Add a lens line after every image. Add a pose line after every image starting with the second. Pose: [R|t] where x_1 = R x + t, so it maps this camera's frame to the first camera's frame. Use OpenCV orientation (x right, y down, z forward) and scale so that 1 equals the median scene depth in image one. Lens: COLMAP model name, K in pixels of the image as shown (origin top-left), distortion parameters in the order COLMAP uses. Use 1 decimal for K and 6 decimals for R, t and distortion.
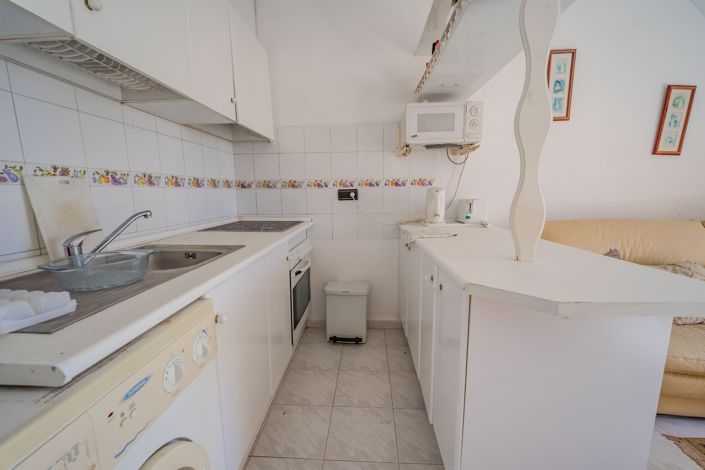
lens RADIAL K [[289.0, 0, 352.4], [0, 289.0, 239.4], [0, 0, 1]] dist [-0.001187, 0.000117]
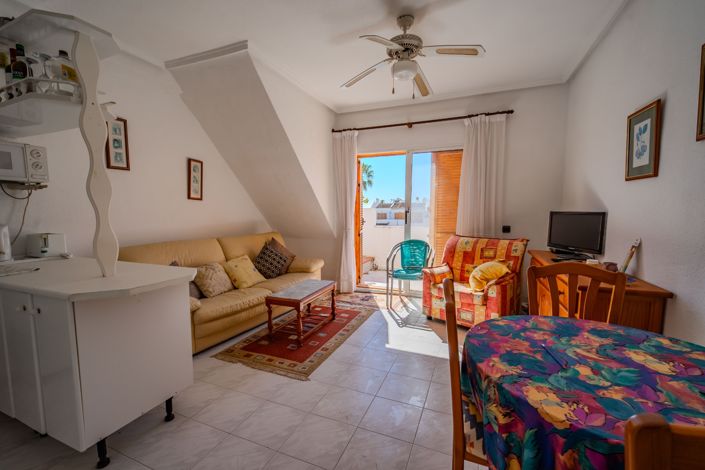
lens RADIAL K [[295.7, 0, 353.8], [0, 295.7, 239.3], [0, 0, 1]] dist [0.002597, 0.000158]
pose [[0.329283, -0.079281, 0.940897, -0.246424], [0.147941, 0.988494, 0.031517, 0.012239], [-0.932570, 0.128820, 0.337223, -0.426578]]
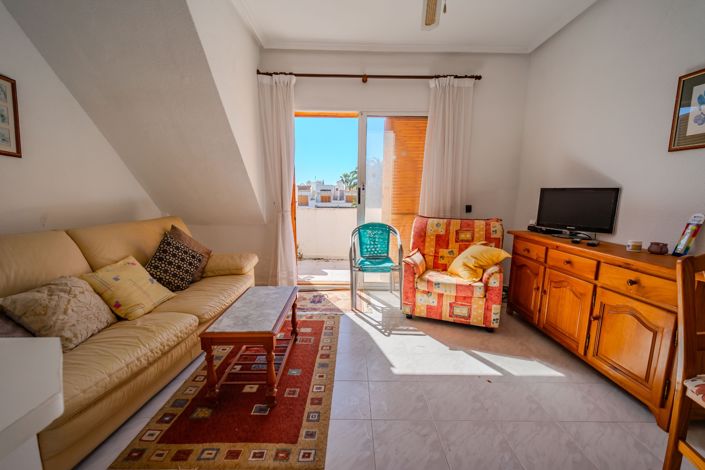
lens RADIAL K [[289.0, 0, 352.4], [0, 289.0, 239.4], [0, 0, 1]] dist [-0.001187, 0.000117]
pose [[-0.062156, -0.143178, 0.987743, 0.203975], [0.150272, 0.977033, 0.151082, -0.036319], [-0.986689, 0.157821, -0.039213, 0.103192]]
